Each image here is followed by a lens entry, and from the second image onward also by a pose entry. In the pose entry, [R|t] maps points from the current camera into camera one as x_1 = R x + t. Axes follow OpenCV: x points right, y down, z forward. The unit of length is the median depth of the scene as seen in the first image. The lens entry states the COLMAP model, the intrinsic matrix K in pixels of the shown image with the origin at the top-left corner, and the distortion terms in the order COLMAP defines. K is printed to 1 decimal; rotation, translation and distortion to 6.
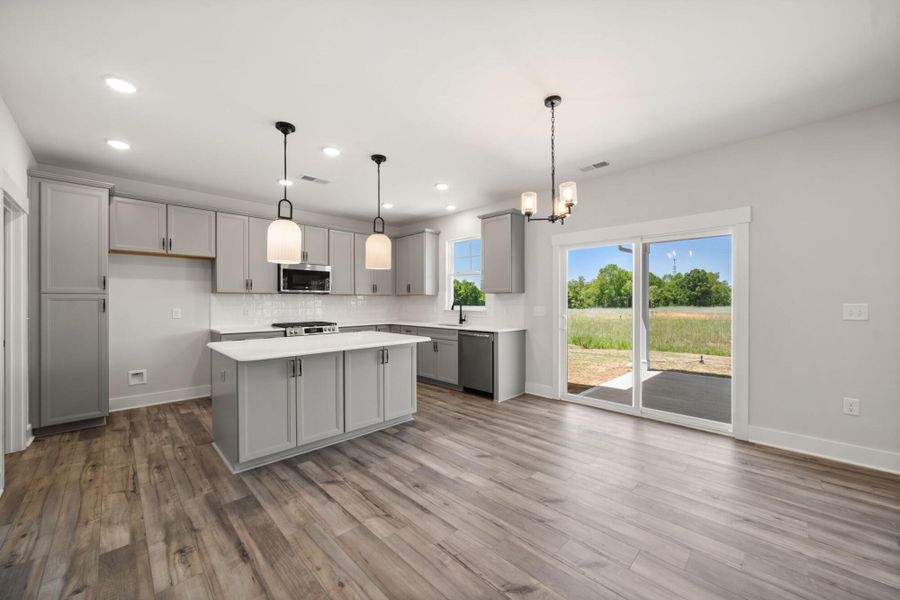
lens RADIAL K [[342.2, 0, 446.1], [0, 342.2, 303.4], [0, 0, 1]] dist [-0.002740, 0.000113]
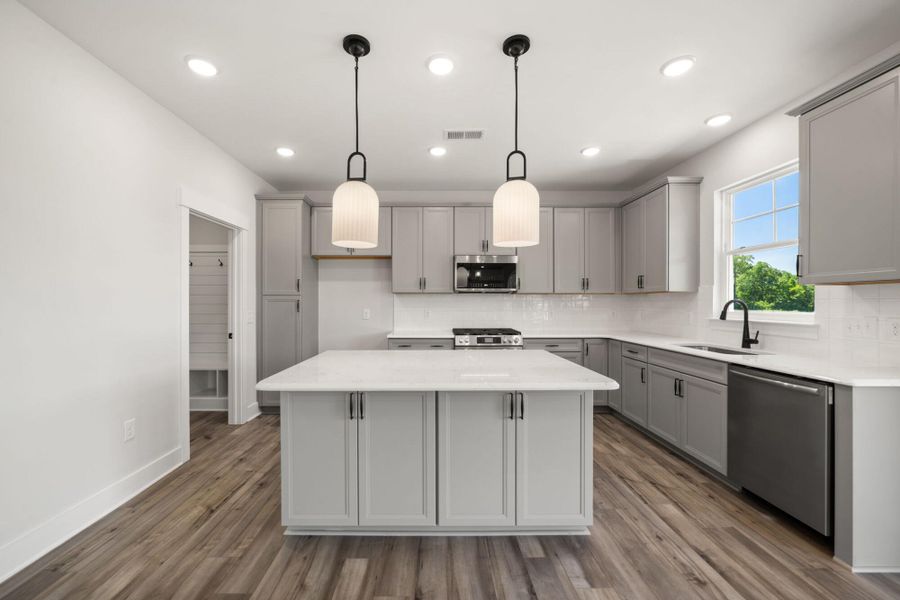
lens RADIAL K [[342.2, 0, 446.1], [0, 342.2, 303.4], [0, 0, 1]] dist [-0.002740, 0.000113]
pose [[0.725523, 0.003851, -0.688187, 0.085511], [-0.006206, 0.999980, -0.000946, -0.002780], [0.688170, 0.004957, 0.725533, 0.419117]]
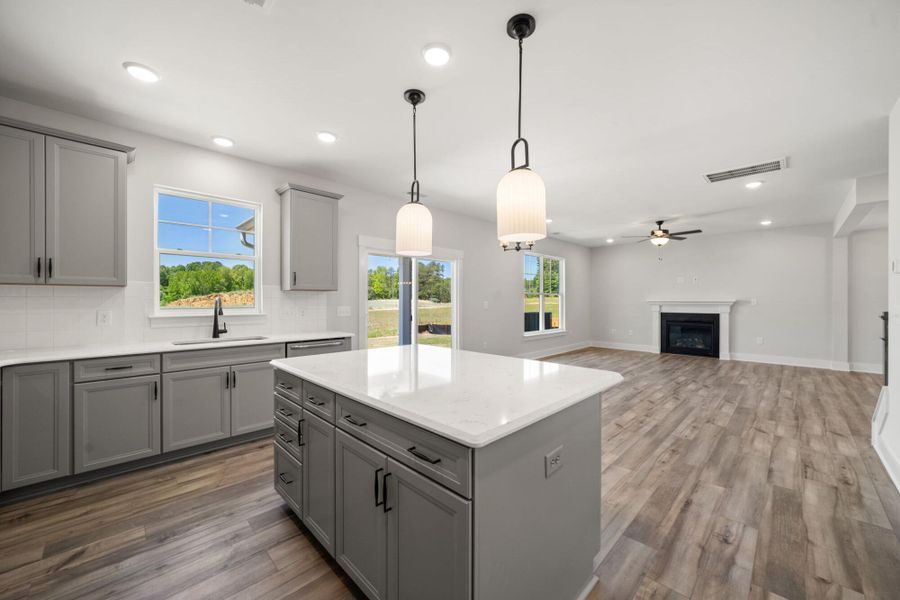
lens RADIAL K [[344.0, 0, 468.2], [0, 344.0, 298.8], [0, 0, 1]] dist [-0.004556, -0.000209]
pose [[-0.036468, 0.008428, 0.999299, -0.714041], [0.006253, 0.999947, -0.008205, -0.001704], [-0.999315, 0.005949, -0.036518, 0.723160]]
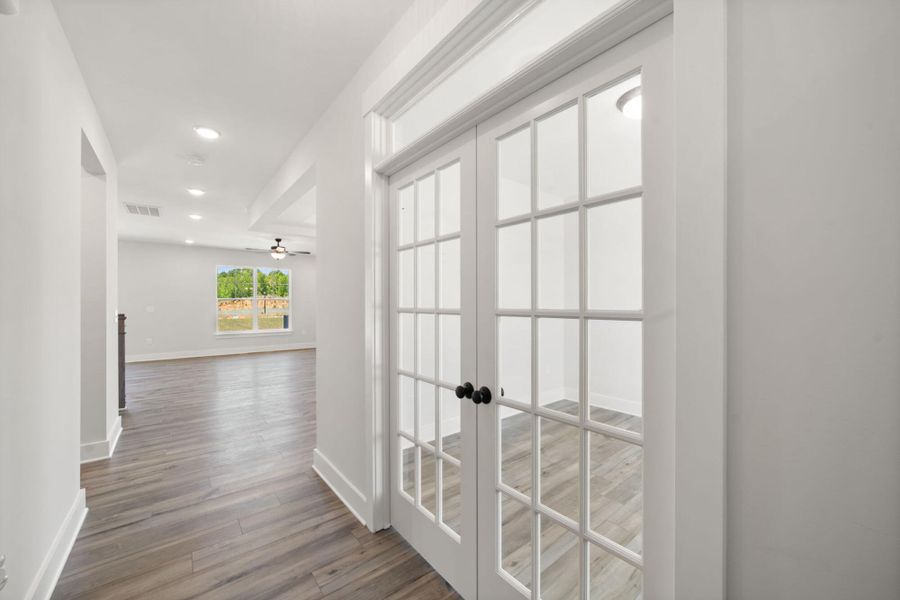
lens RADIAL K [[354.7, 0, 463.3], [0, 354.7, 305.0], [0, 0, 1]] dist [0.016046, 0.000039]
pose [[0.077459, 0.000578, 0.996995, -1.017177], [0.010564, 0.999943, -0.001400, 0.010323], [-0.996940, 0.010641, 0.077448, -1.184018]]
